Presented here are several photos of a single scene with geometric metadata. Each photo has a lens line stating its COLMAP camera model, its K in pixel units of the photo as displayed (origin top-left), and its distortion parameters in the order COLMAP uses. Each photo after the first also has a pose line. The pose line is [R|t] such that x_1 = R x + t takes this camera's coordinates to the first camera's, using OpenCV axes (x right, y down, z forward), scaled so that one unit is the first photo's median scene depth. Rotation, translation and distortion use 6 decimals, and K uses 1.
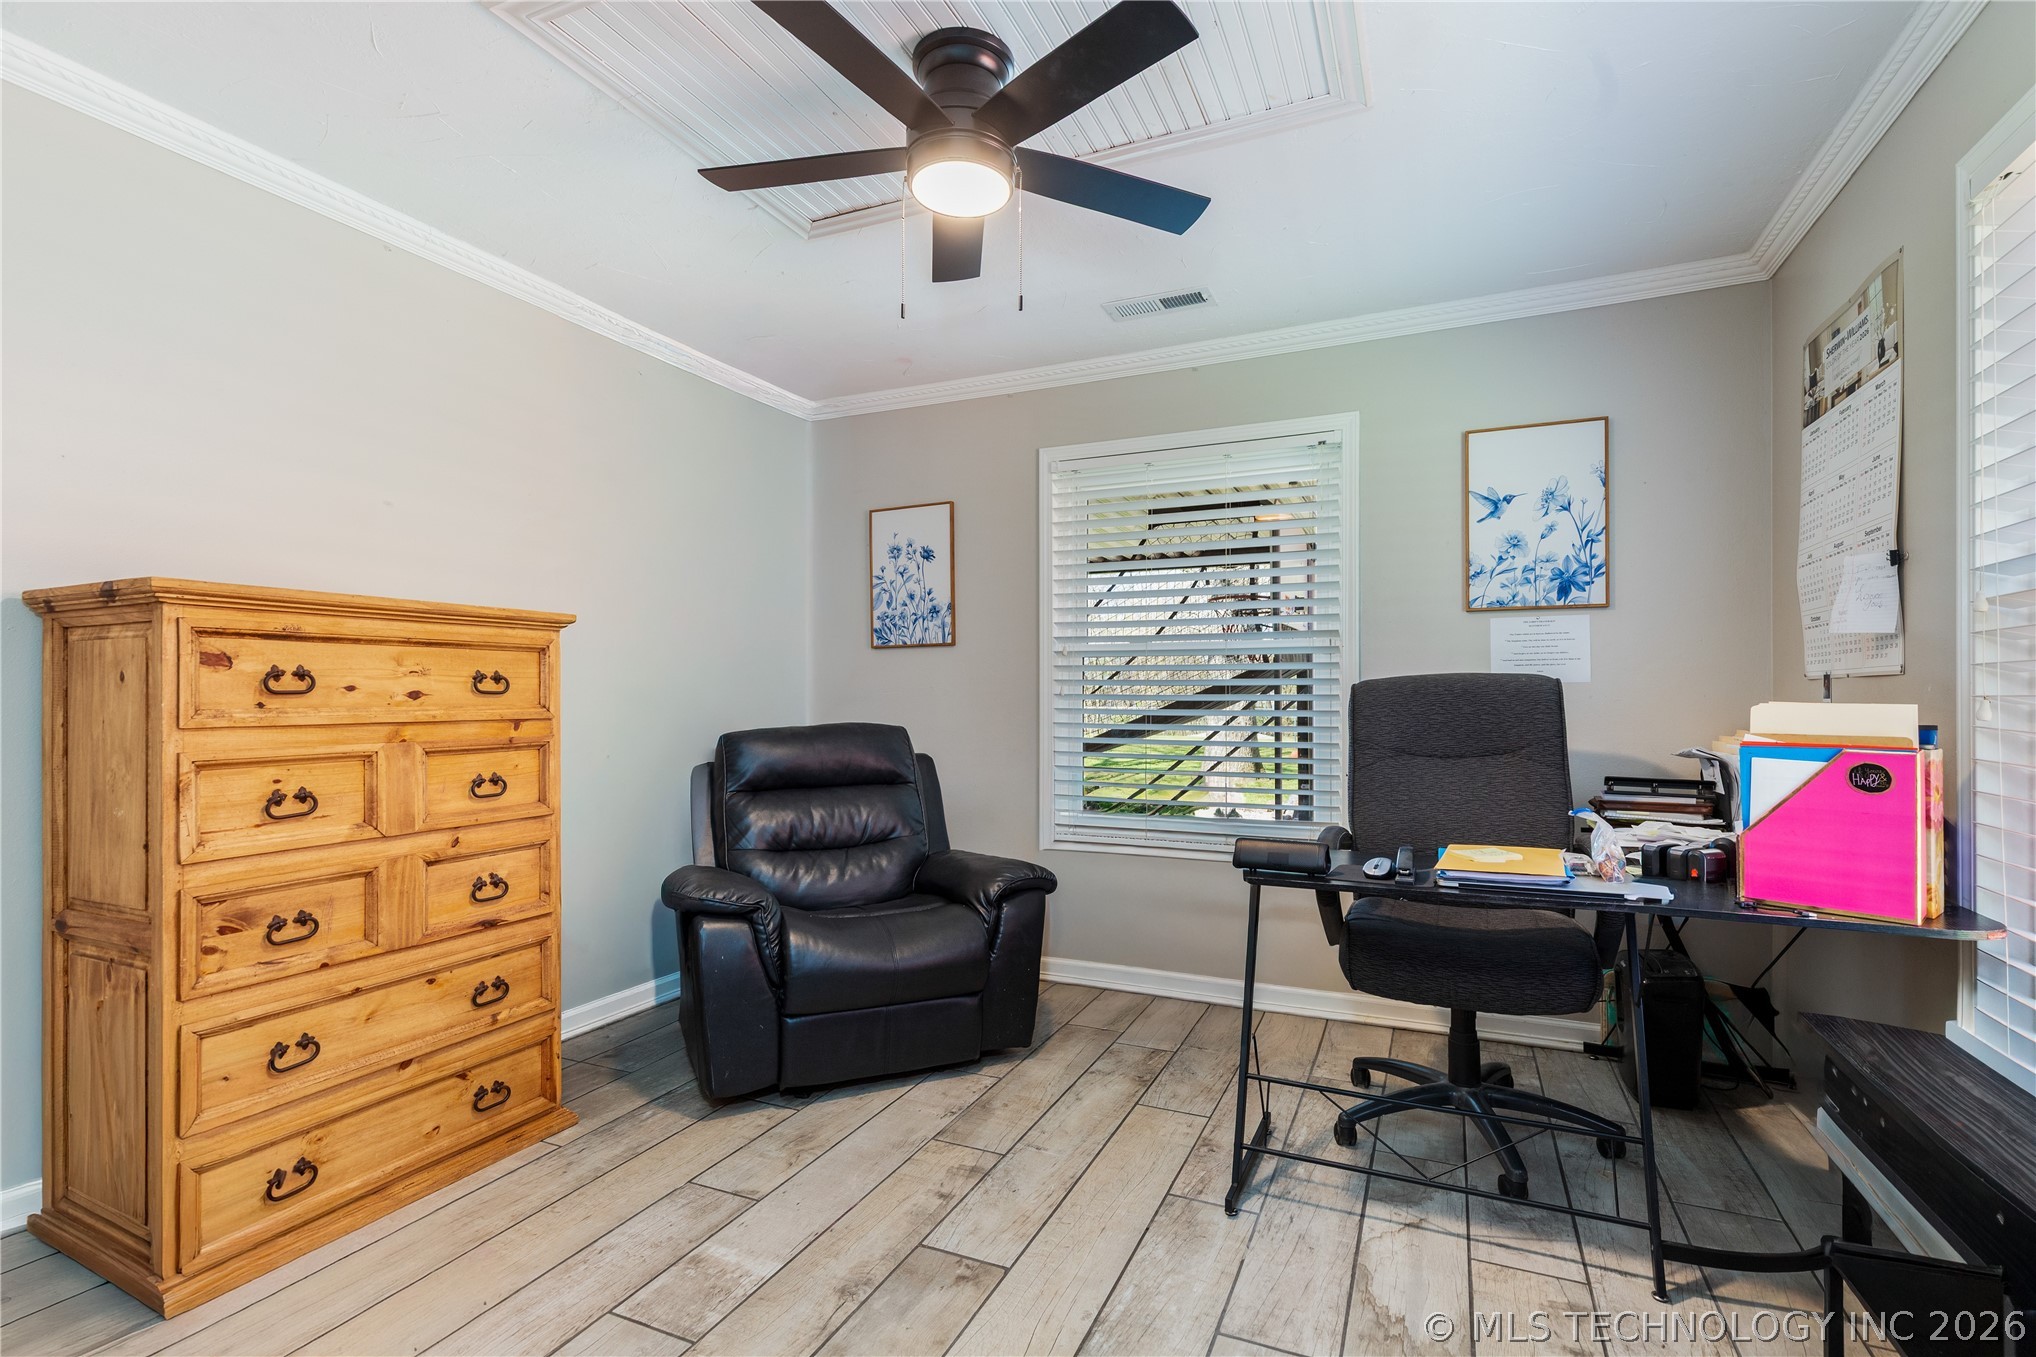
lens RADIAL K [[914.7, 0, 1032.3], [0, 914.7, 689.1], [0, 0, 1]] dist [0.000612, -0.000354]
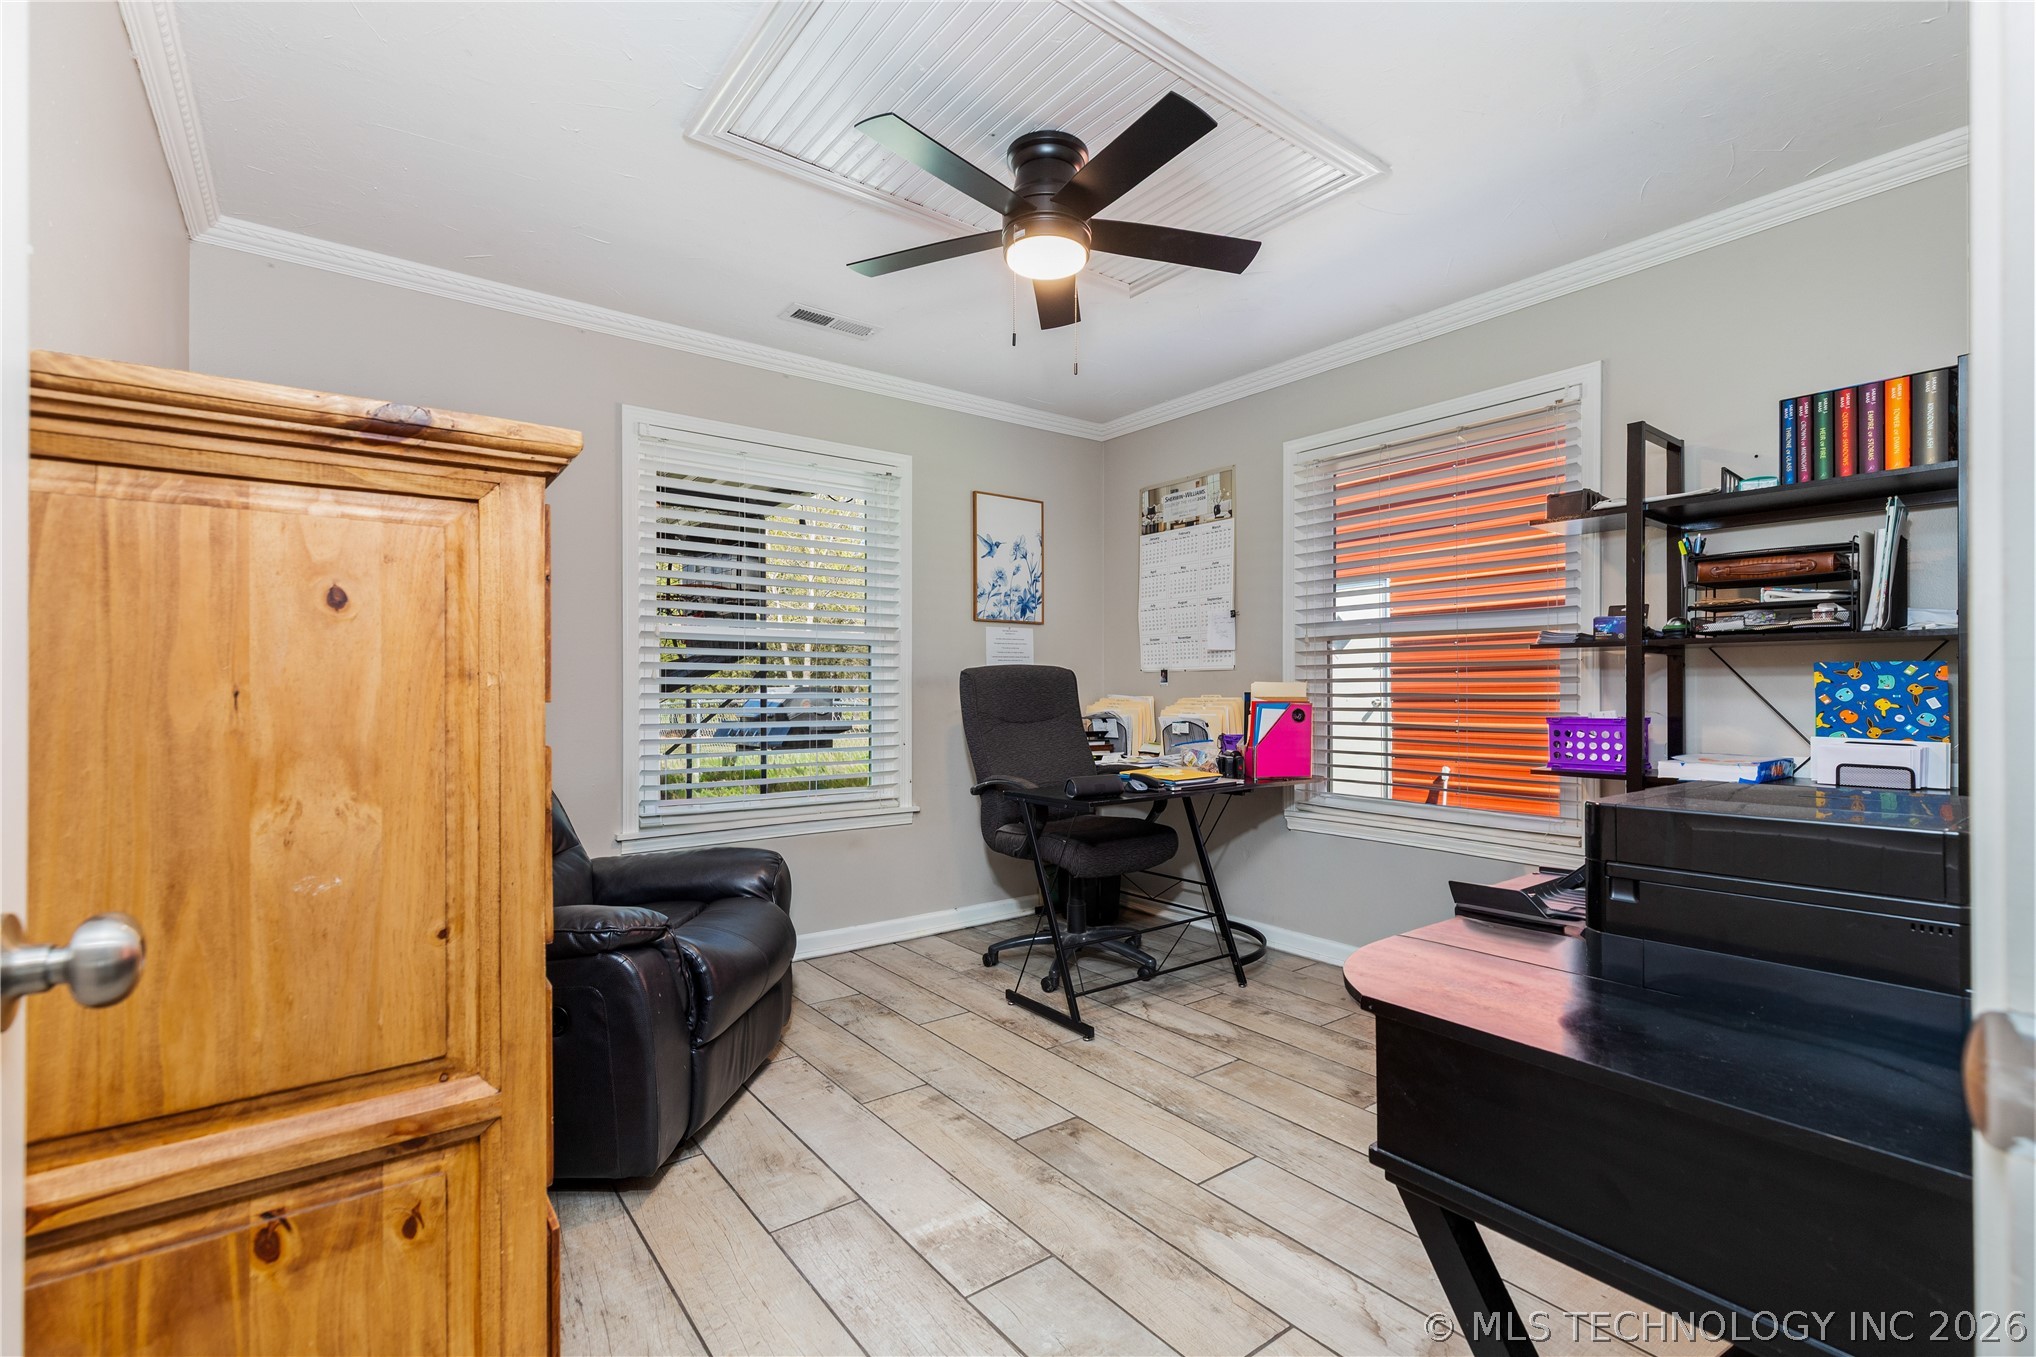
lens RADIAL K [[914.7, 0, 1030.2], [0, 914.7, 685.3], [0, 0, 1]] dist [0.000612, -0.000354]
pose [[0.481575, 0.006130, 0.876384, -0.882529], [-0.004771, 0.999979, -0.004374, 0.024073], [-0.876392, -0.002075, 0.481594, 0.325760]]
